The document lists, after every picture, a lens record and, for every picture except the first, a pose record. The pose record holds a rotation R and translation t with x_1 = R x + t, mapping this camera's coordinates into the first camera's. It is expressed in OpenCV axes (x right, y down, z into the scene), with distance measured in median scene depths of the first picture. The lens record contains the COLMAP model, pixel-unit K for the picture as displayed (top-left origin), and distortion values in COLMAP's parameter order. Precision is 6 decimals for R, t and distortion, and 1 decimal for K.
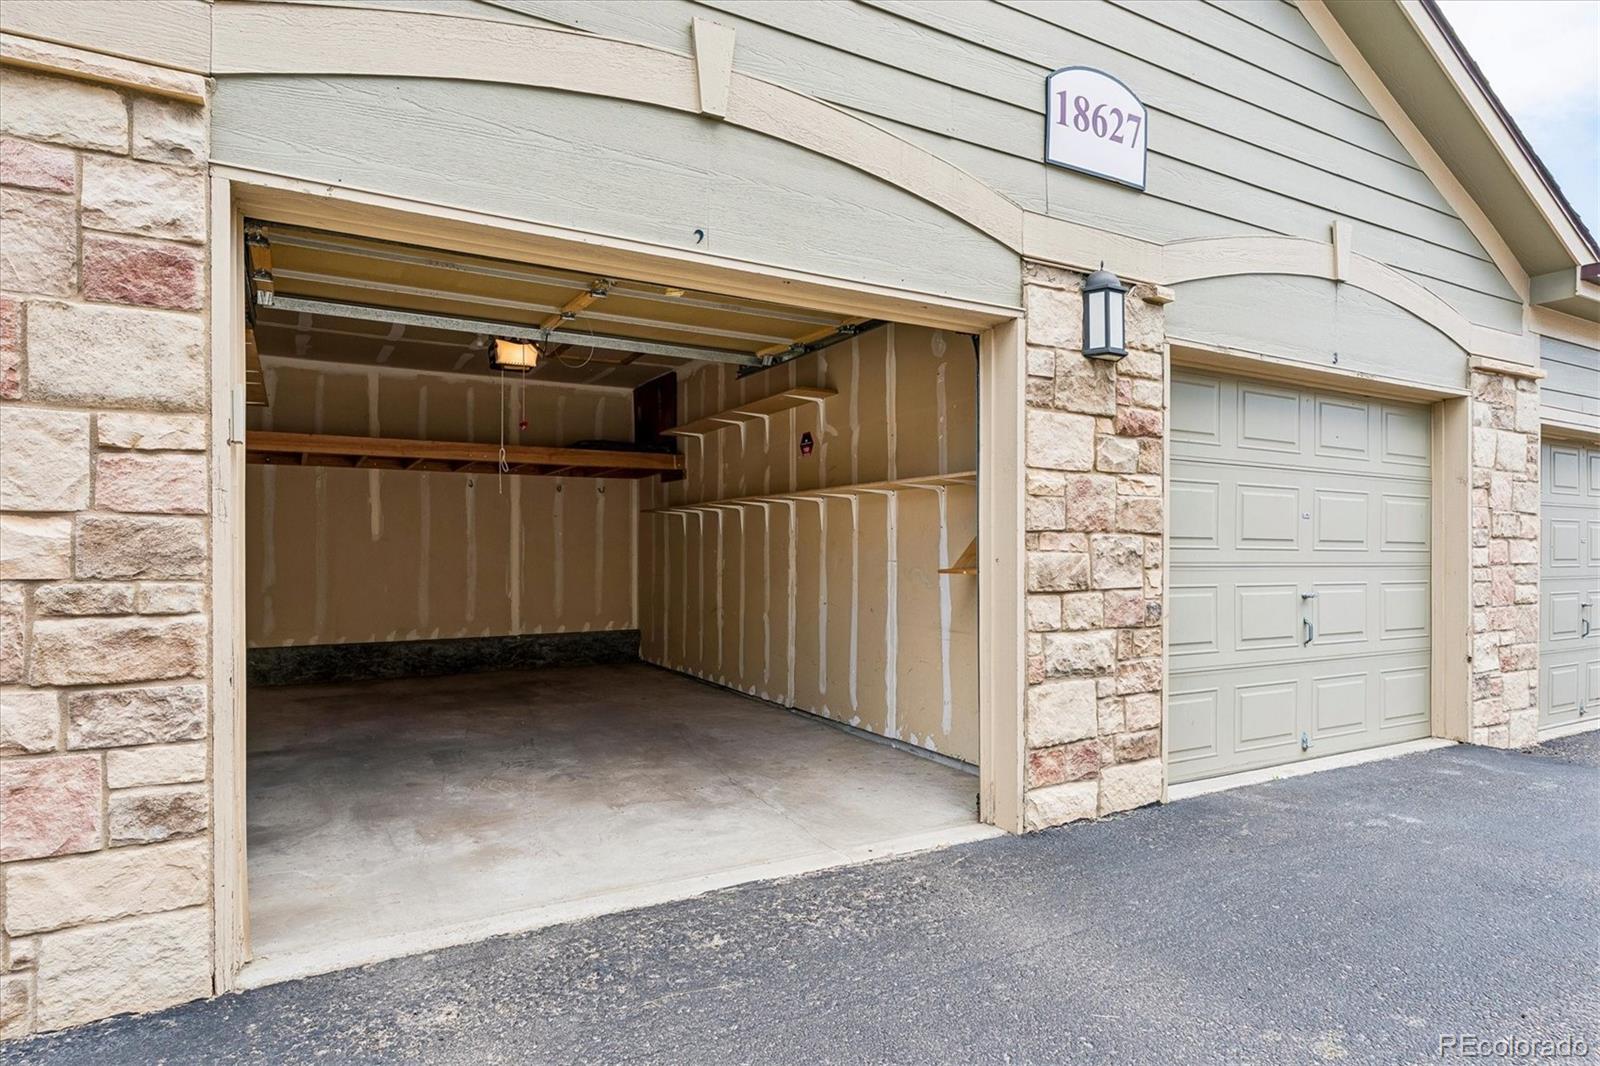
lens RADIAL K [[878.7, 0, 813.6], [0, 878.7, 535.2], [0, 0, 1]] dist [0.000792, -0.001242]
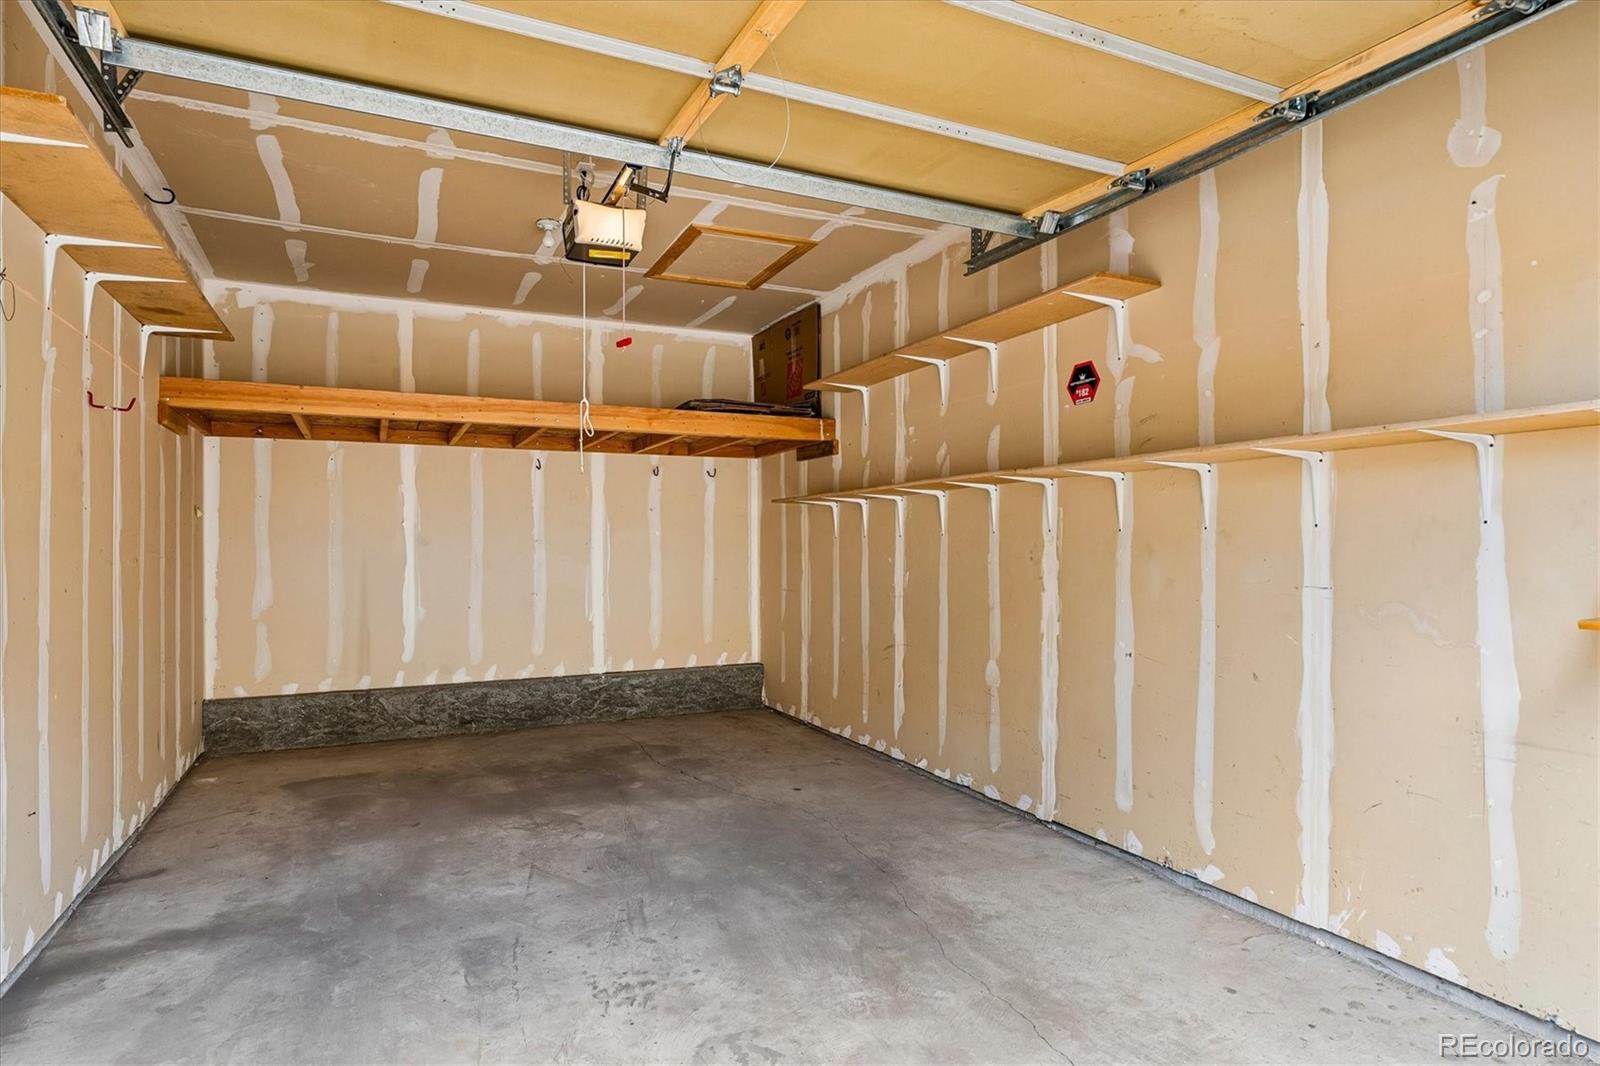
lens RADIAL K [[878.7, 0, 789.3], [0, 878.7, 535.3], [0, 0, 1]] dist [0.000792, -0.001242]
pose [[0.995092, -0.003175, -0.098902, -0.131599], [0.003644, 0.999983, 0.004558, -0.003768], [0.098886, -0.004896, 0.995087, 0.349804]]
